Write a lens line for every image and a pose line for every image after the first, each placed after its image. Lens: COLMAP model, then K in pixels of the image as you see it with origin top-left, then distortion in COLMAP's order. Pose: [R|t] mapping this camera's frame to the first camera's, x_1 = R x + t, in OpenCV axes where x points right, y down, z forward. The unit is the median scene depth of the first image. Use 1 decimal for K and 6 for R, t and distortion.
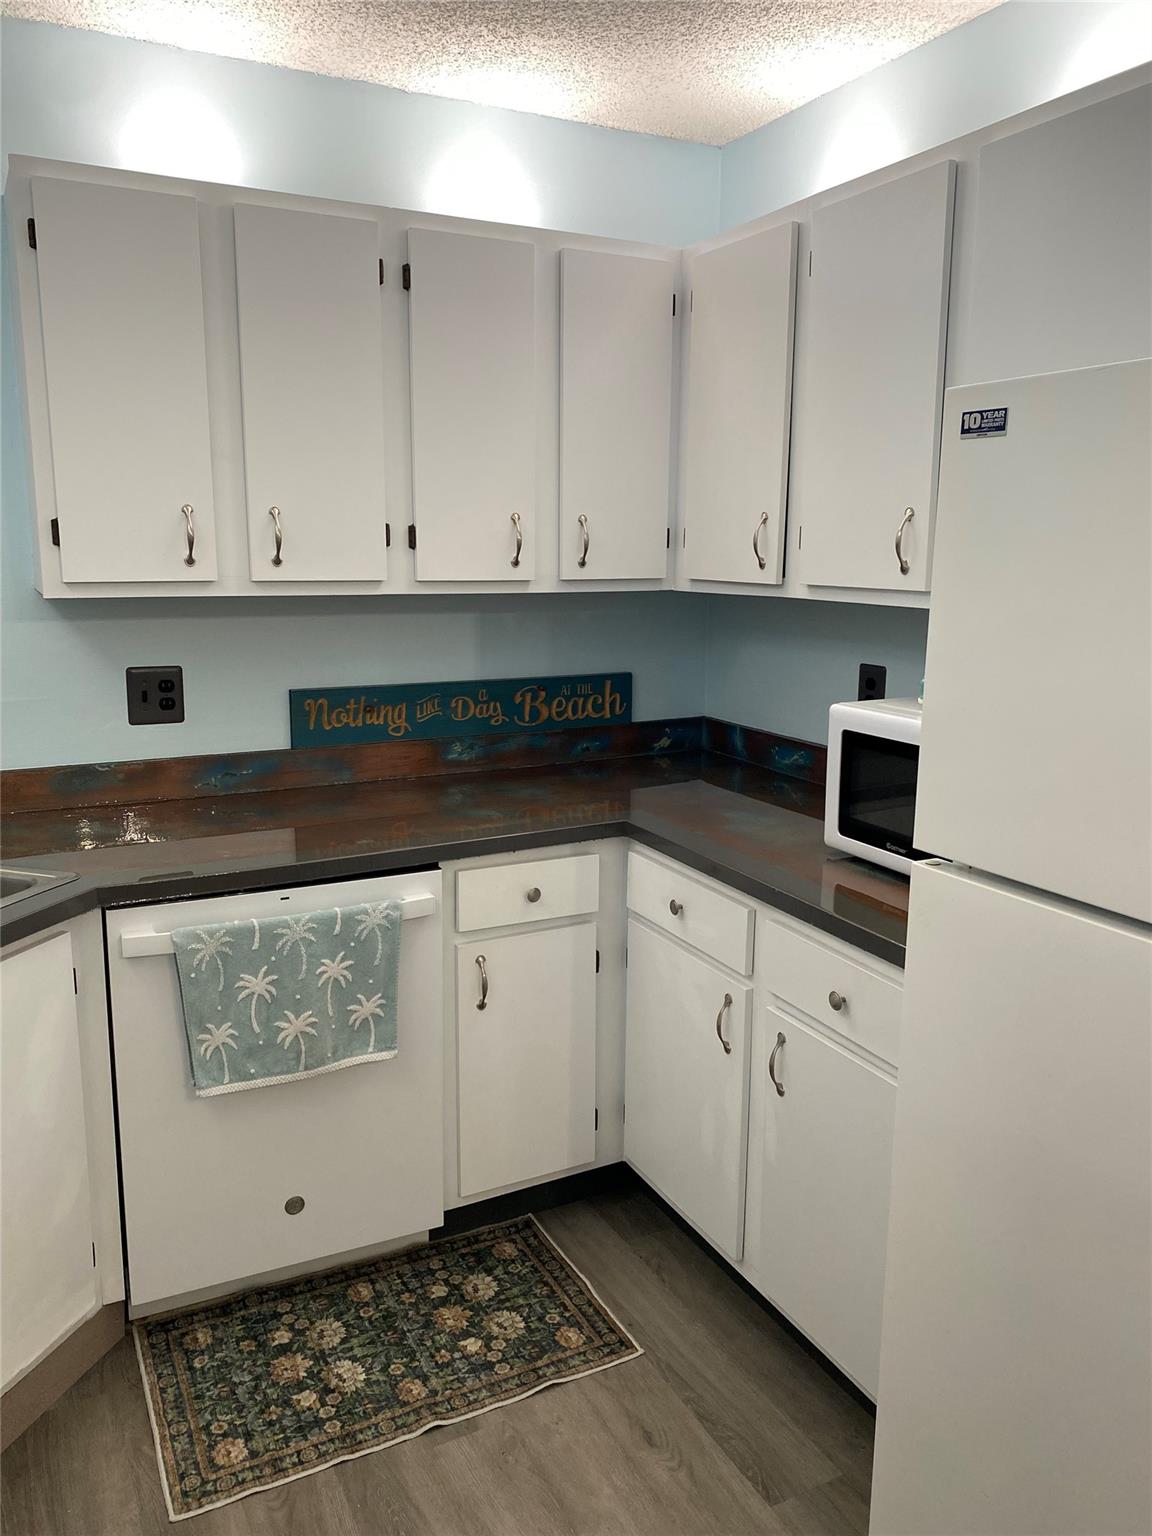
lens RADIAL K [[1167.9, 0, 578.6], [0, 1167.9, 766.5], [0, 0, 1]] dist [0.046588, -0.049971]
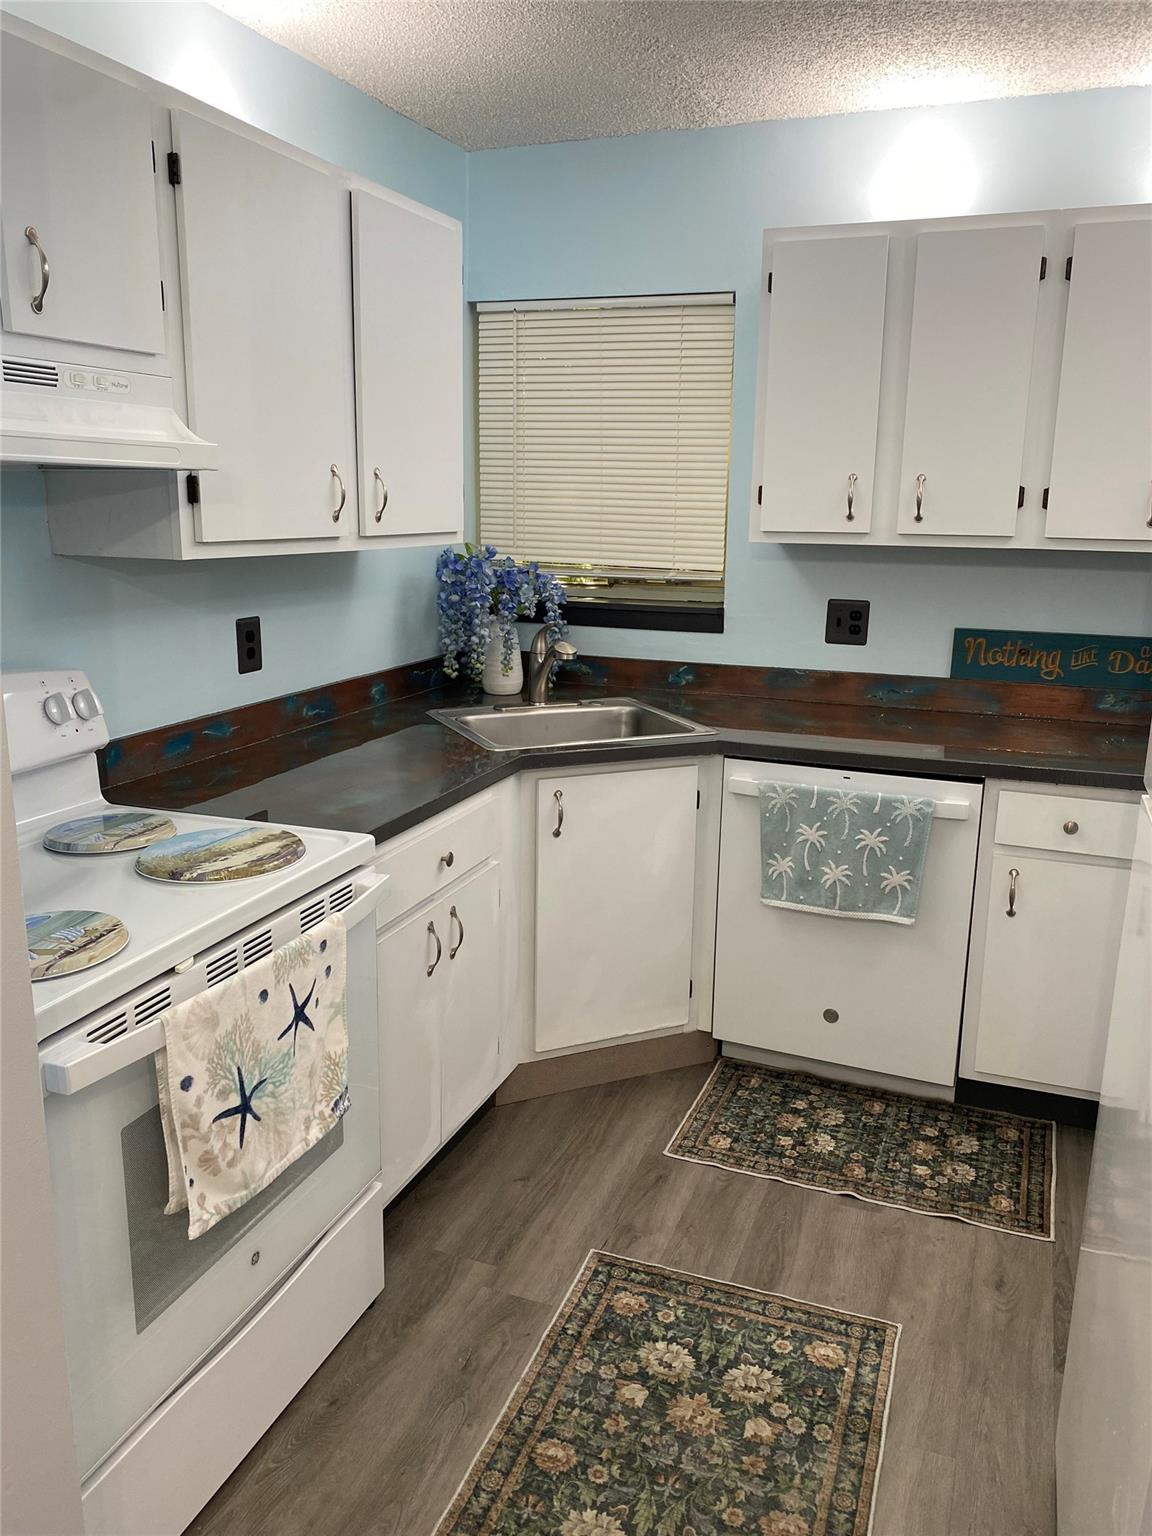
lens RADIAL K [[1167.9, 0, 583.4], [0, 1167.9, 757.9], [0, 0, 1]] dist [0.046588, -0.049971]
pose [[0.665469, 0.168921, -0.727060, 0.477920], [-0.151864, 0.984323, 0.089693, 0.017948], [0.730813, 0.050726, 0.680690, -0.097448]]
